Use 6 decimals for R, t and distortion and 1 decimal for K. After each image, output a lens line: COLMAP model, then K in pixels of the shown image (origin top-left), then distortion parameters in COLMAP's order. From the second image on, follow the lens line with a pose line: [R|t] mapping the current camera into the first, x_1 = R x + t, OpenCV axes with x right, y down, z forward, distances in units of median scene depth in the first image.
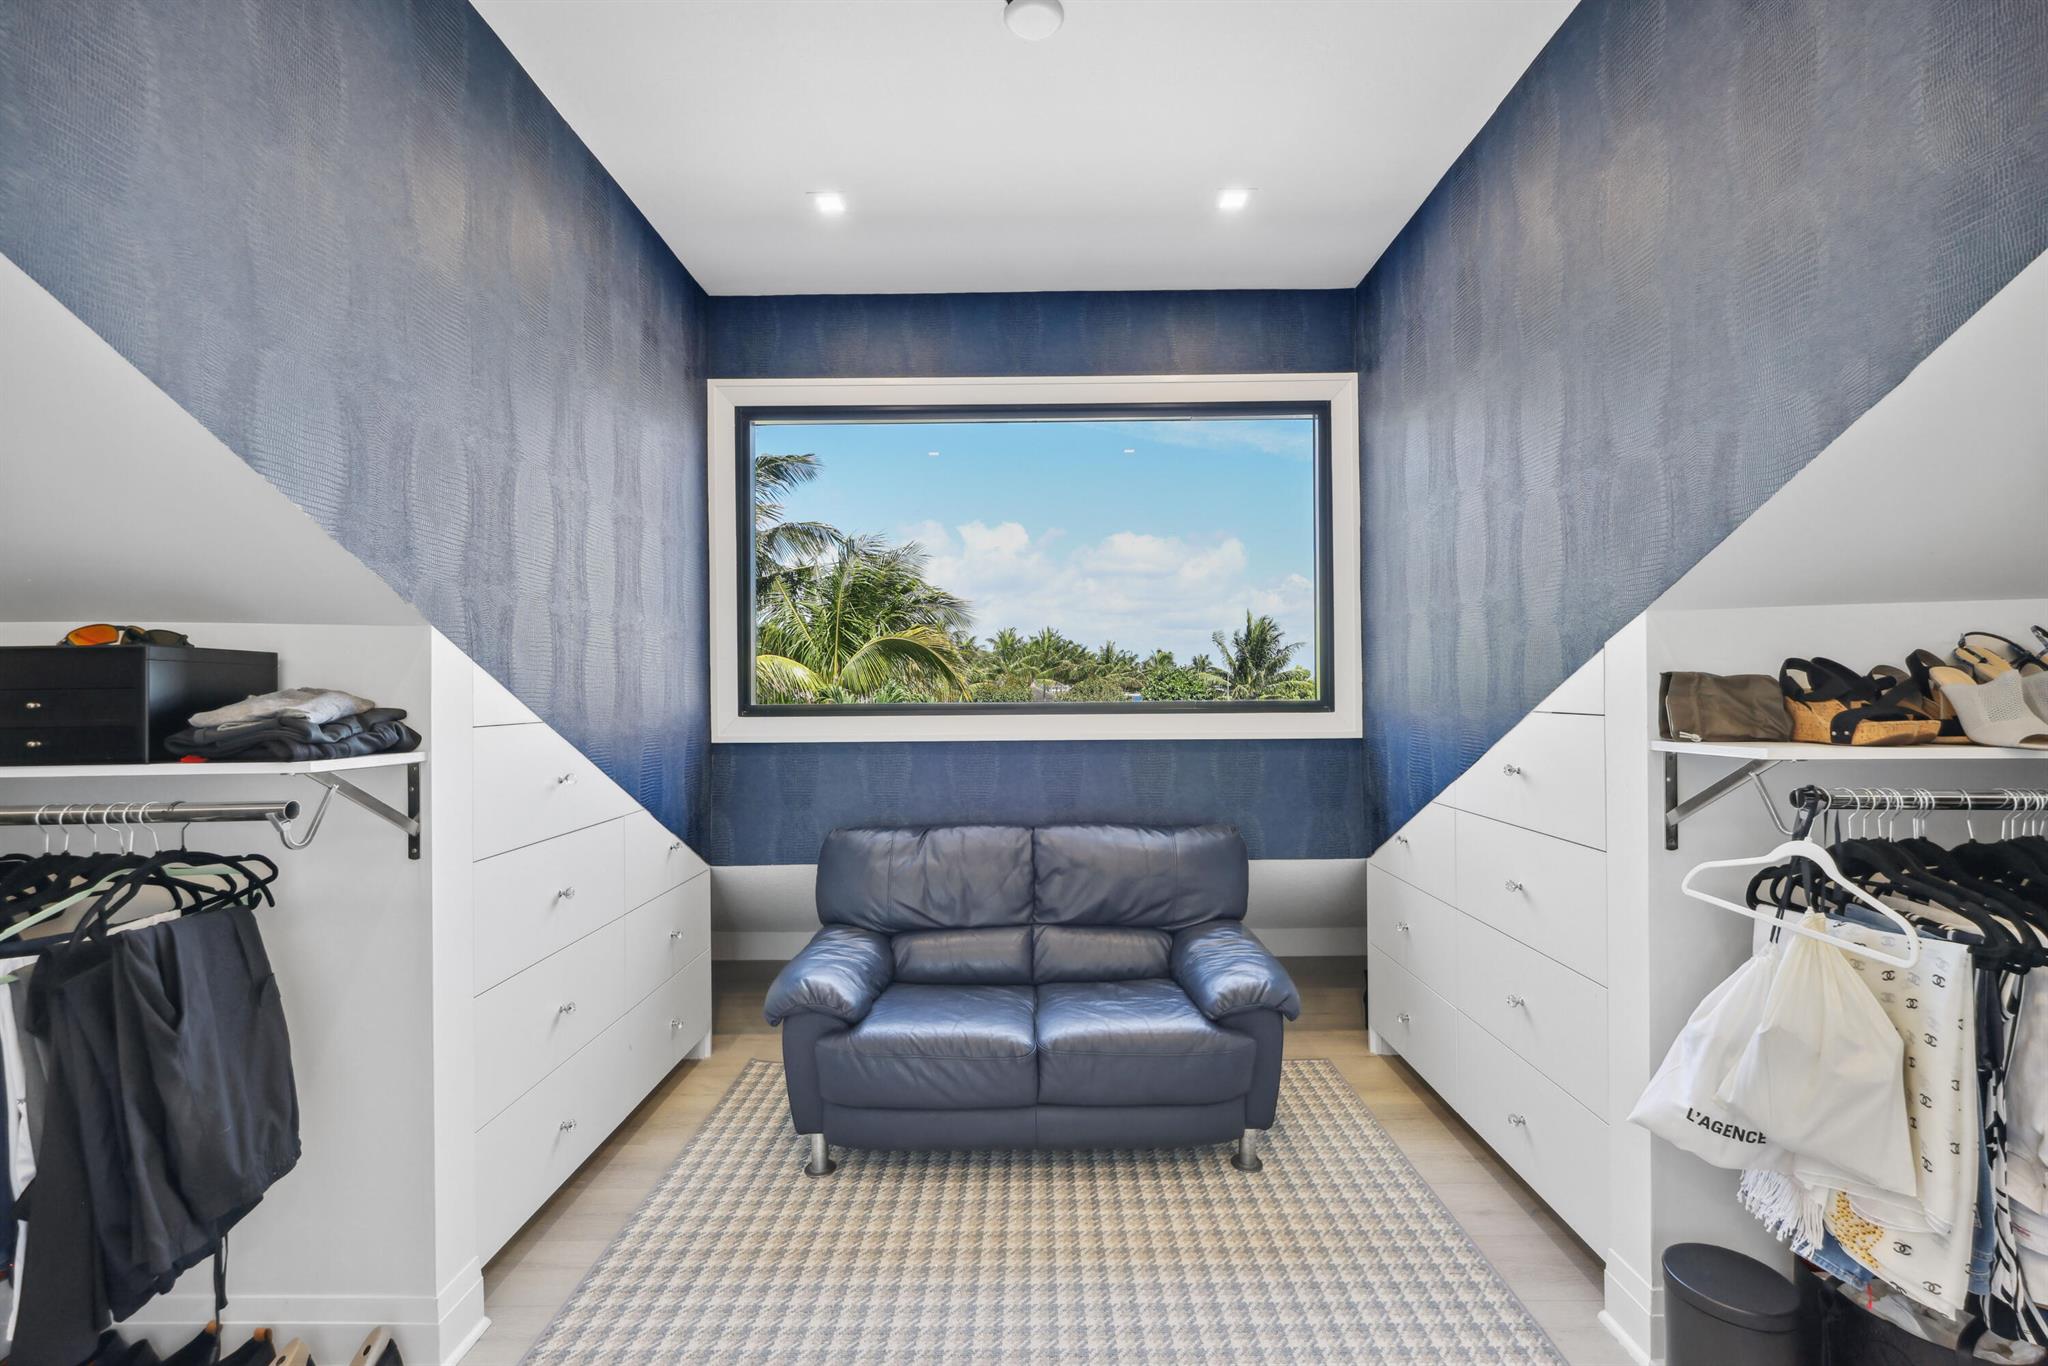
lens RADIAL K [[858.1, 0, 1026.9], [0, 858.1, 702.3], [0, 0, 1]] dist [0.001294, -0.000551]
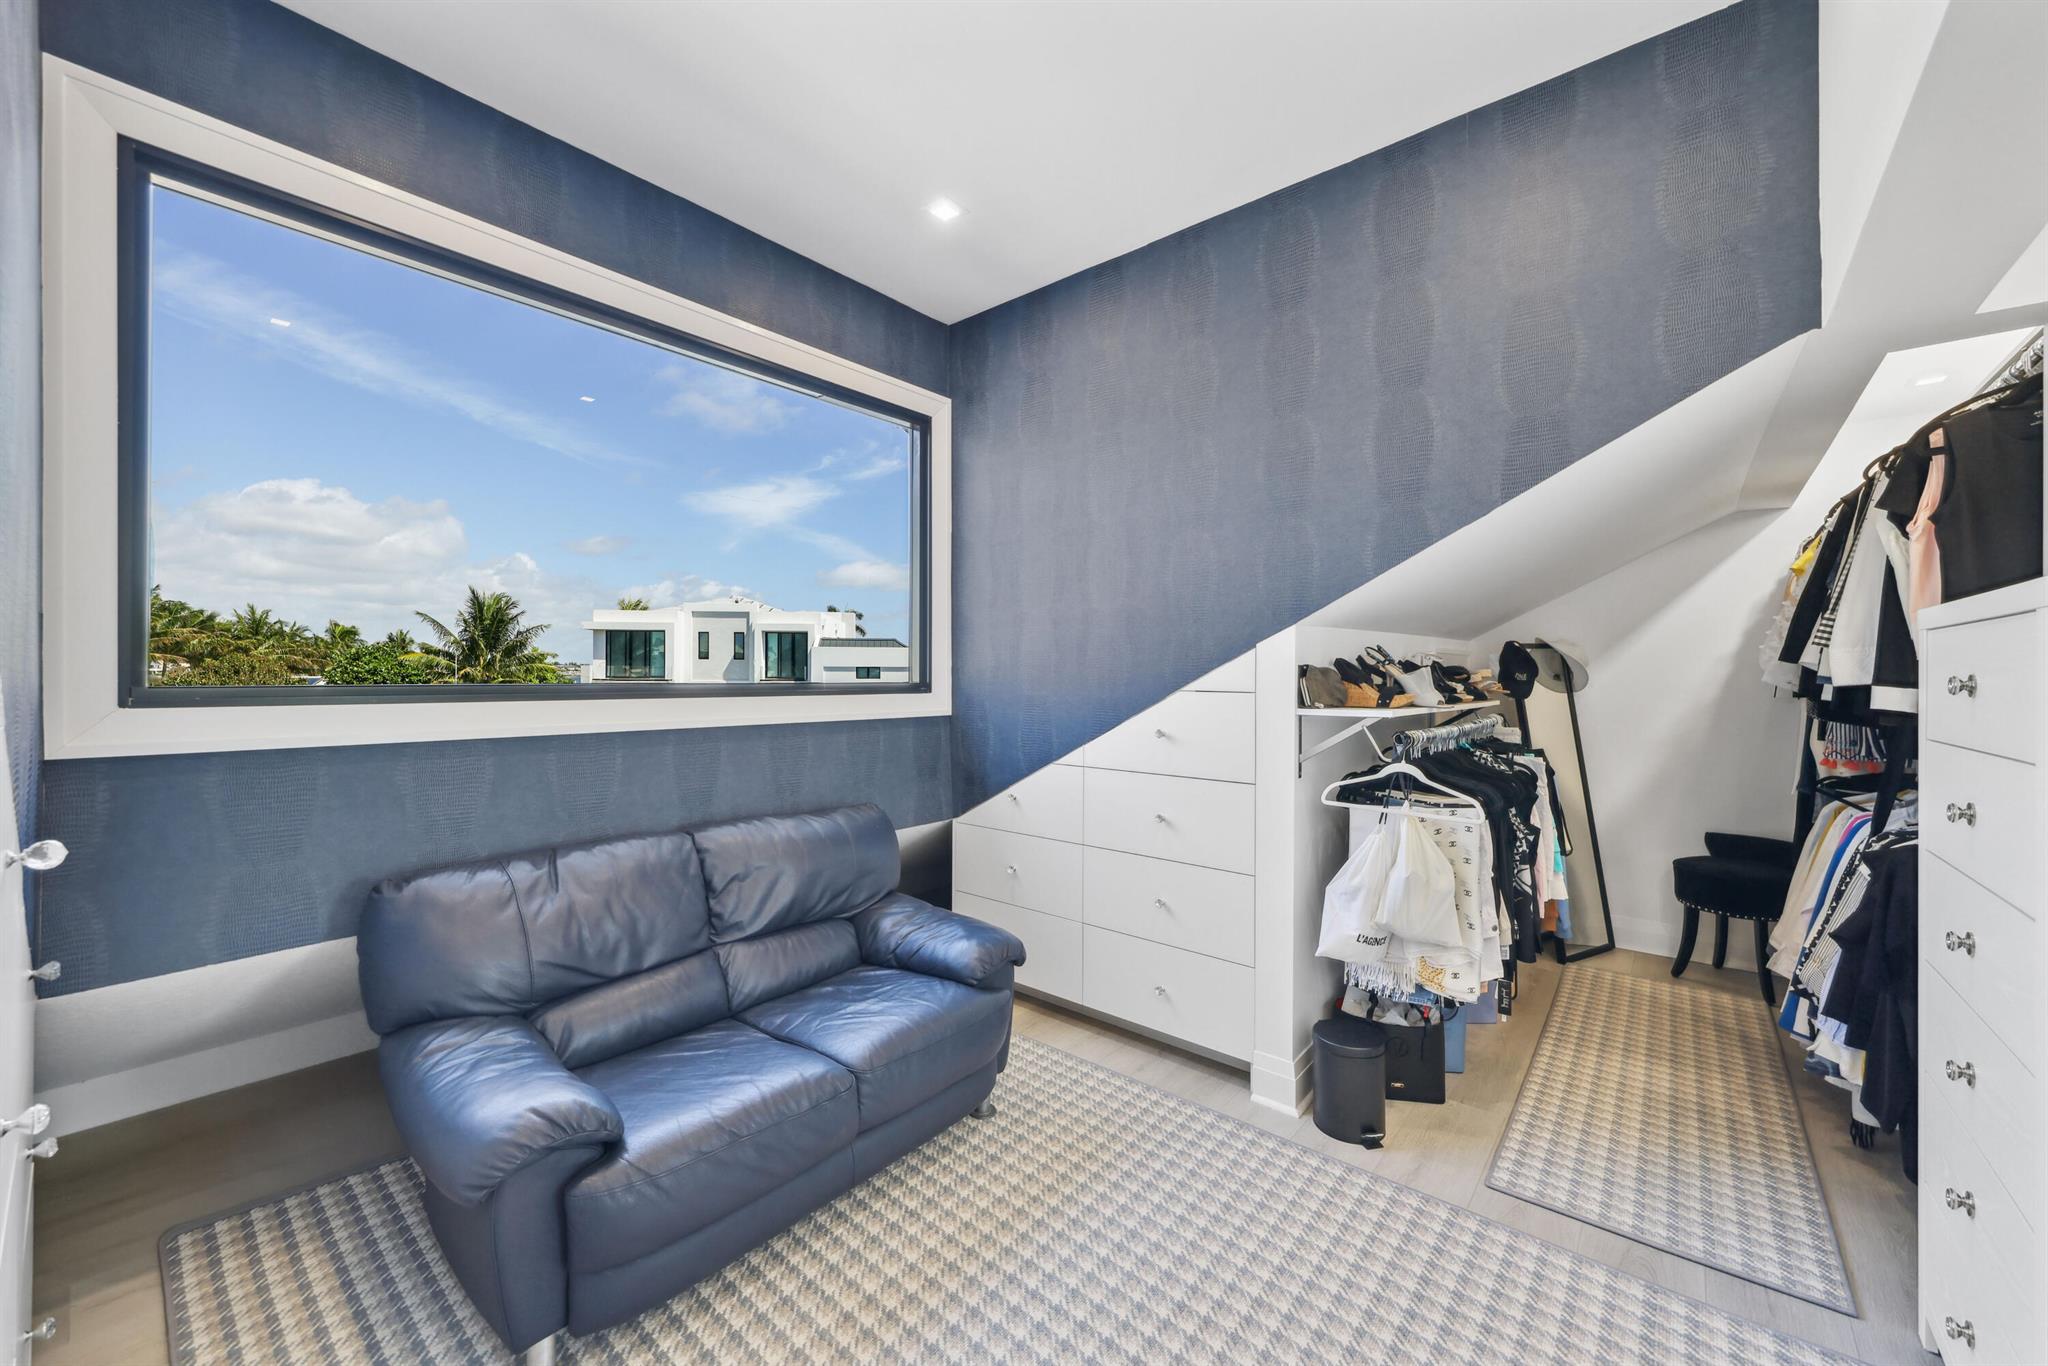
lens RADIAL K [[781.4, 0, 1024.0], [0, 781.4, 683.0], [0, 0, 1]] dist [0.001064, 0.000185]
pose [[0.639233, 0.004883, 0.768997, -0.387184], [-0.001333, 0.999985, -0.005242, 0.003571], [-0.769012, 0.002326, 0.639231, 0.273072]]
